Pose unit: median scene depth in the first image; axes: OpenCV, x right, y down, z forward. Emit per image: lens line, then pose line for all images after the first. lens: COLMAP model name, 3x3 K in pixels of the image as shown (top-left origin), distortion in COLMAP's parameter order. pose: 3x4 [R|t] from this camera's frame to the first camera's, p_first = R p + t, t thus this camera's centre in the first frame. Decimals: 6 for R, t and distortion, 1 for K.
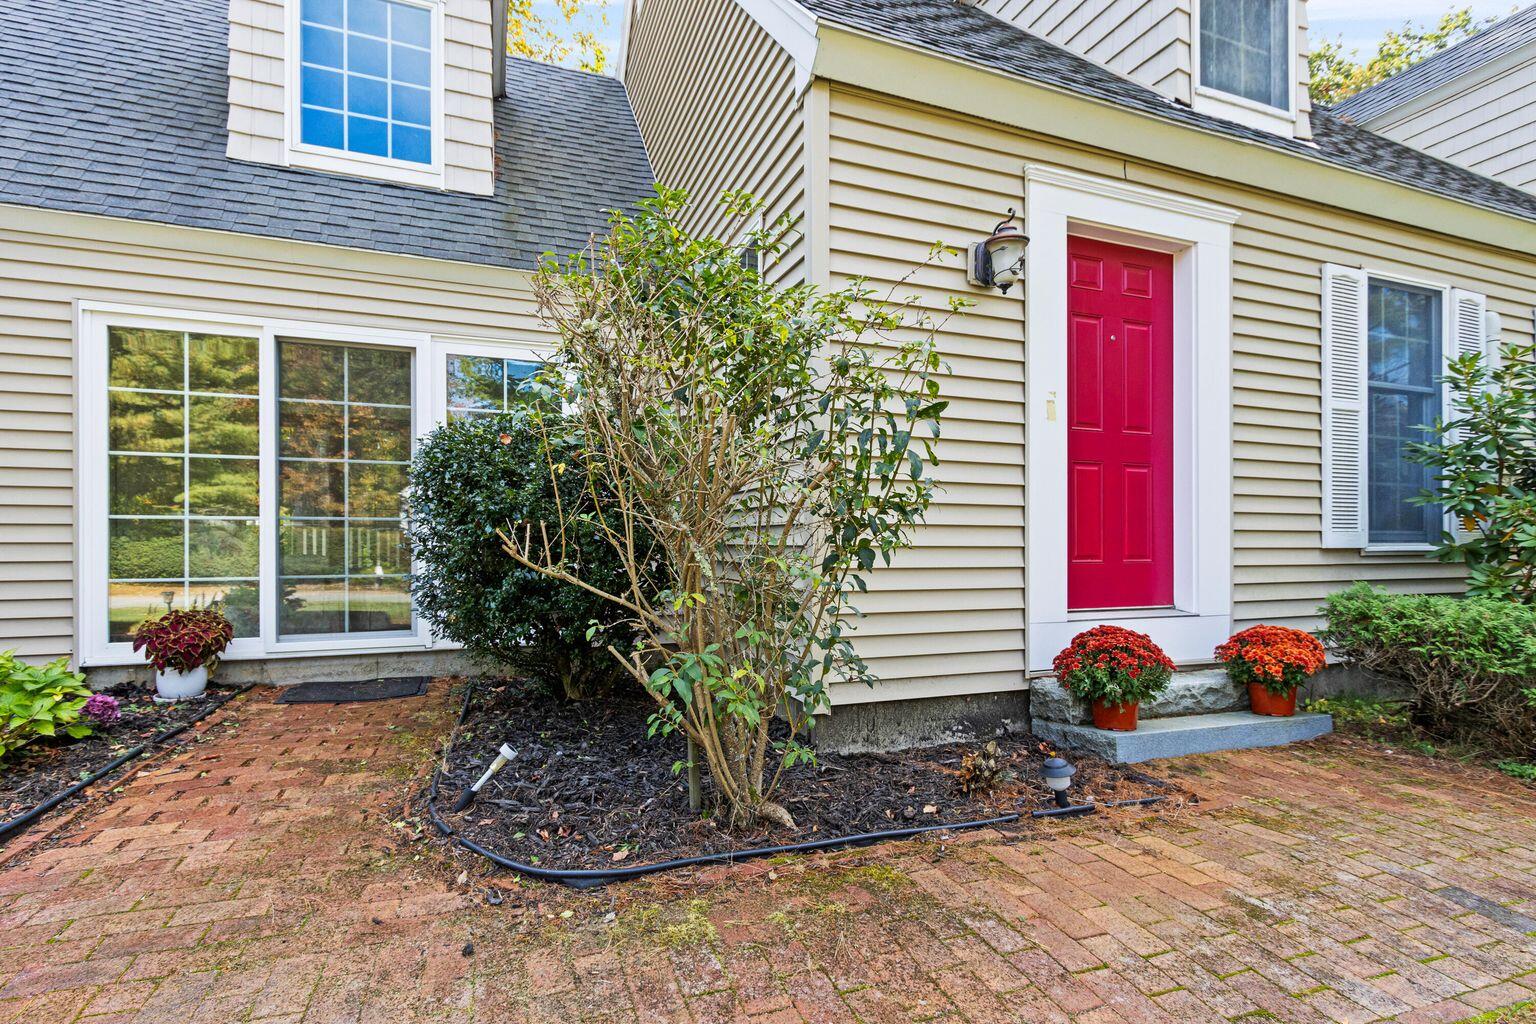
lens RADIAL K [[739.5, 0, 770.2], [0, 739.5, 539.9], [0, 0, 1]] dist [0.001639, 0.000257]
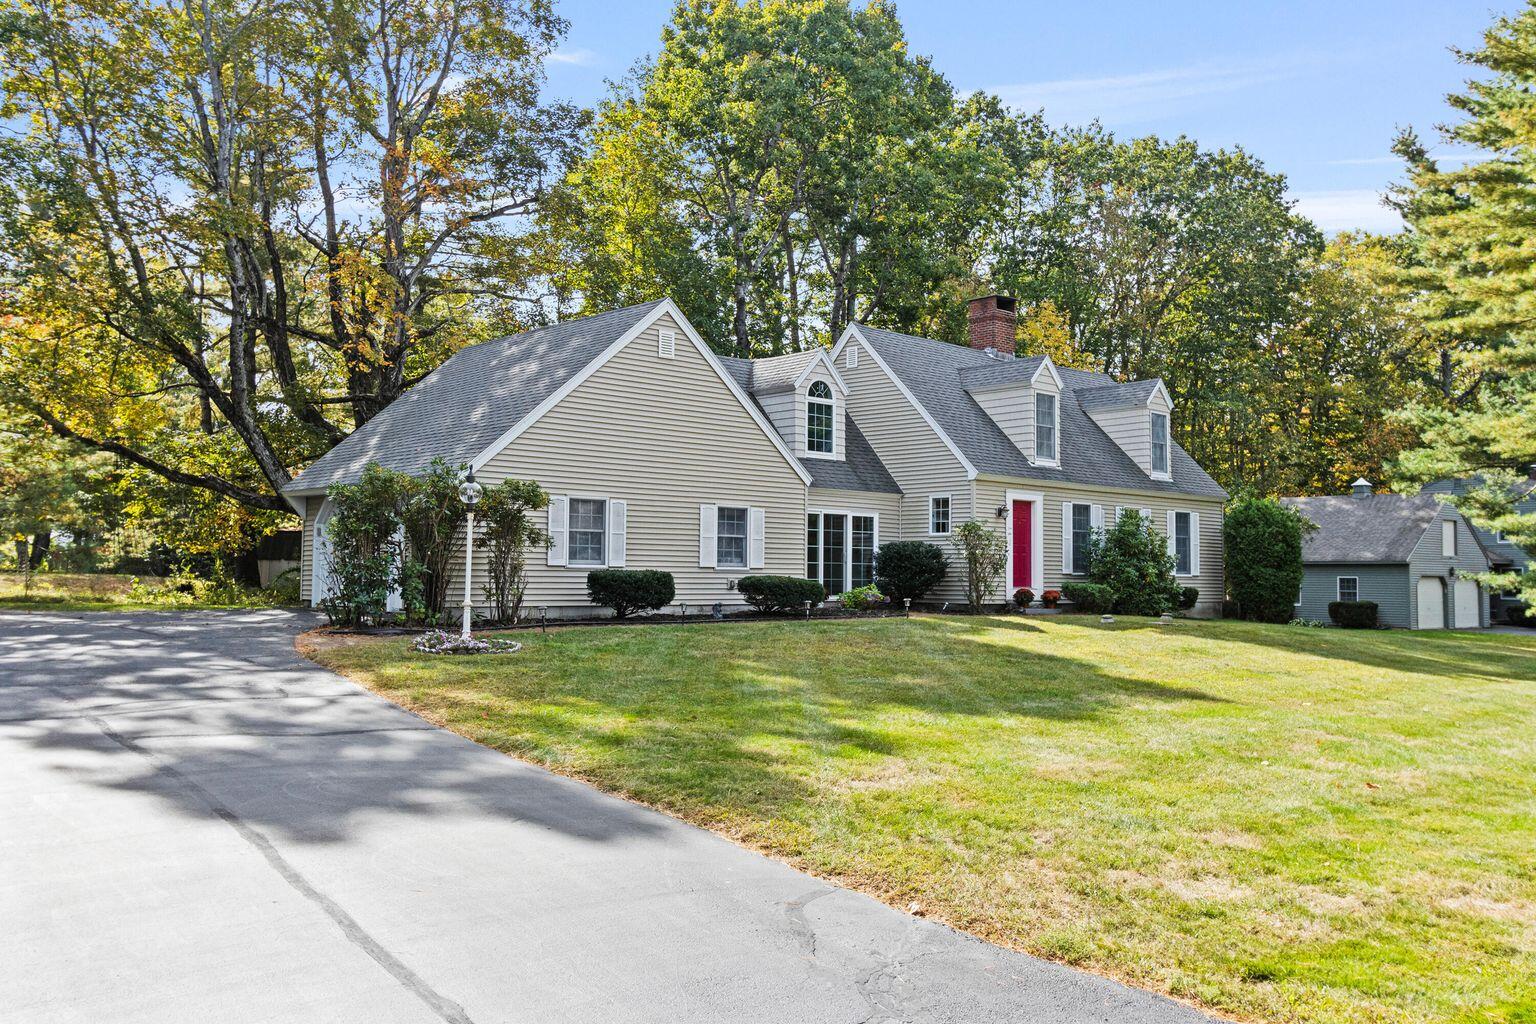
lens RADIAL K [[1327.5, 0, 768.0], [0, 1327.5, 512.0], [0, 0, 1]] dist [-0.000323, -0.000129]
pose [[0.927395, 0.028024, 0.373031, -4.038276], [-0.011154, 0.998818, -0.047308, 0.042787], [-0.373916, 0.039712, 0.926612, -5.987121]]
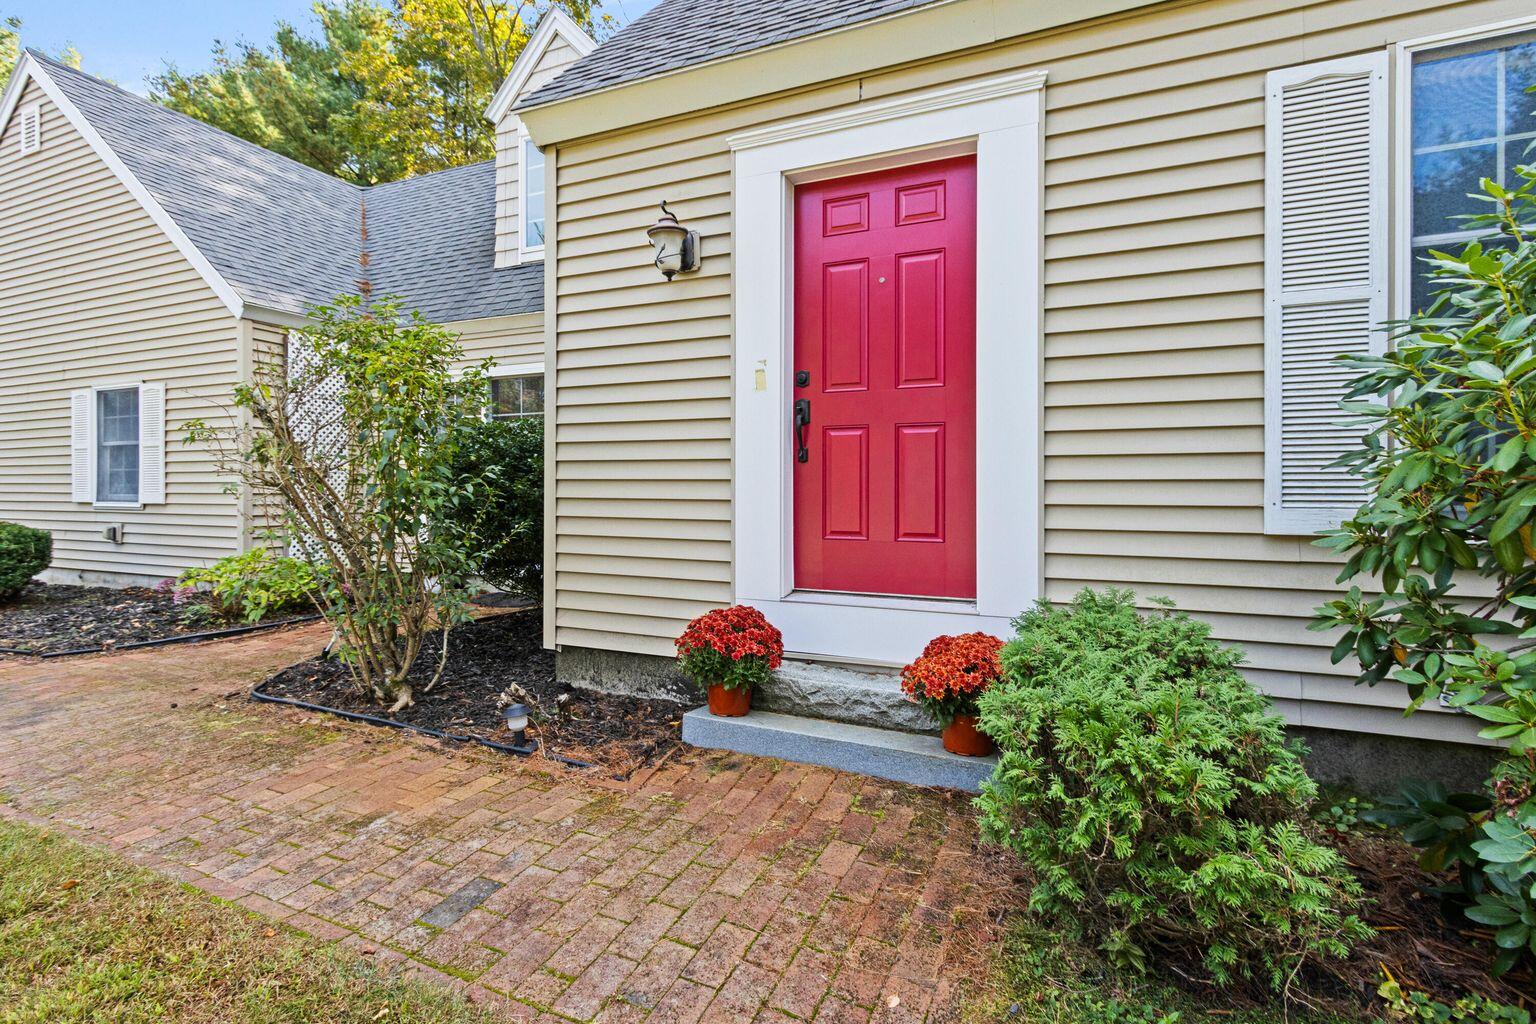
lens RADIAL K [[739.4, 0, 758.6], [0, 739.4, 494.8], [0, 0, 1]] dist [0.002009, -0.000027]
pose [[0.708832, 0.002063, -0.705374, 1.070477], [-0.001121, 0.999998, 0.001798, -0.026962], [0.705376, -0.000484, 0.708833, 0.318036]]
